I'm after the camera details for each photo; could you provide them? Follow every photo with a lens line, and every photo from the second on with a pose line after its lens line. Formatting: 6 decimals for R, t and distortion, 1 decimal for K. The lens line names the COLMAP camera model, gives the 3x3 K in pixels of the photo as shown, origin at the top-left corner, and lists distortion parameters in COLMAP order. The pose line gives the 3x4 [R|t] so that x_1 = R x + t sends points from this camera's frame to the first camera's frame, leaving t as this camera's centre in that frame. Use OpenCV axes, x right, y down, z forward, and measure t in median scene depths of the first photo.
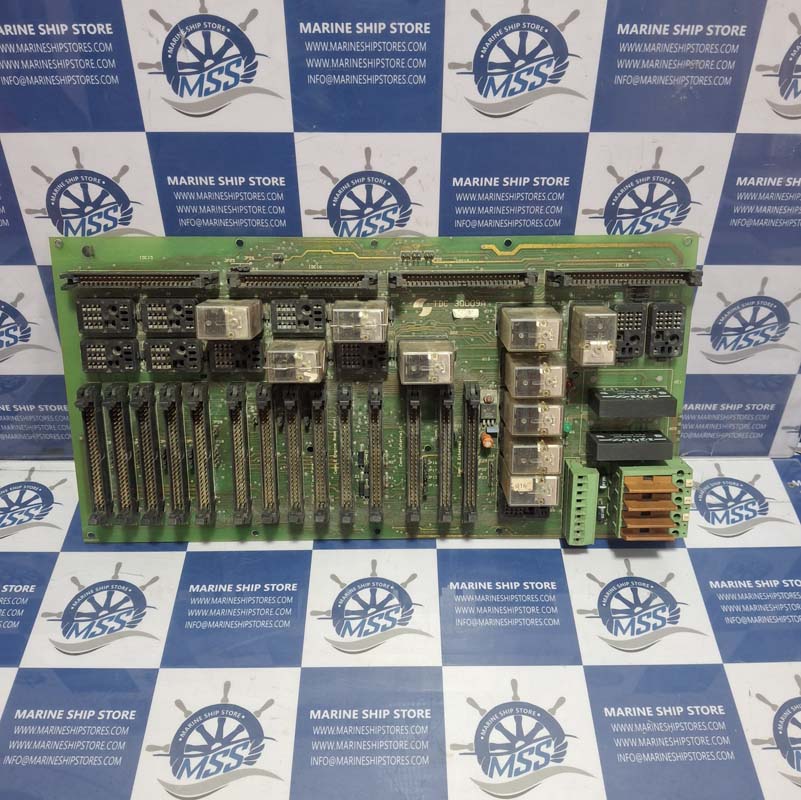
lens RADIAL K [[825.4, 0, 399.9], [0, 825.4, 394.6], [0, 0, 1]] dist [0.001208, 0.000000]
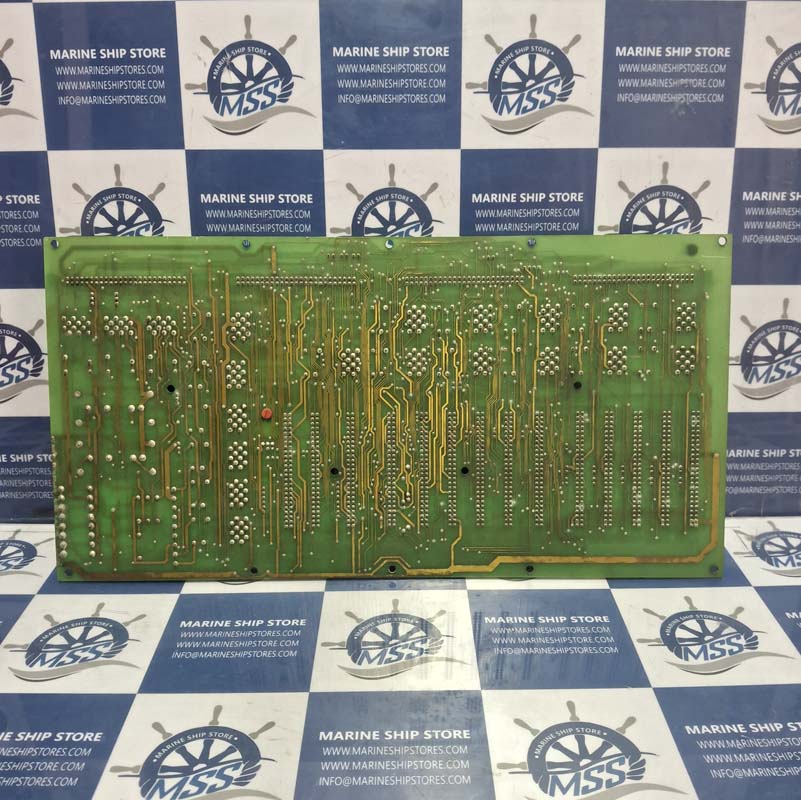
lens RADIAL K [[825.4, 0, 405.1], [0, 825.4, 396.2], [0, 0, 1]] dist [0.001208, 0.000000]
pose [[0.999986, -0.005041, 0.001628, -0.024417], [0.005280, 0.923080, -0.384573, 0.377318], [0.000436, 0.384576, 0.923093, 0.128240]]
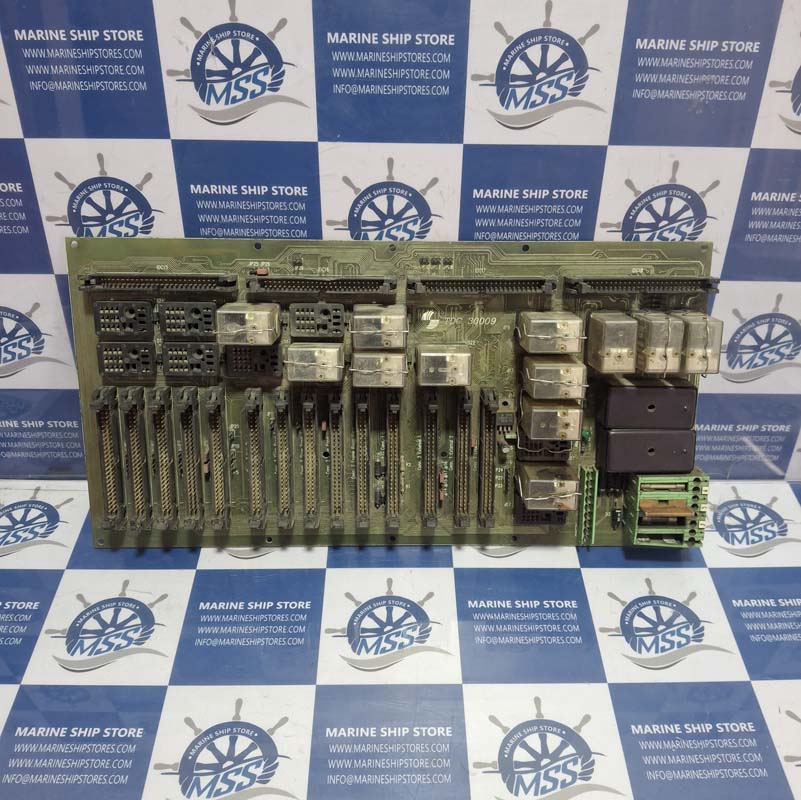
lens RADIAL K [[825.4, 0, 407.7], [0, 825.4, 400.4], [0, 0, 1]] dist [0.001208, 0.000000]
pose [[0.999786, 0.007482, 0.019303, -0.034072], [-0.005922, 0.996804, -0.079661, 0.076381], [-0.019837, 0.079530, 0.996635, 0.012119]]
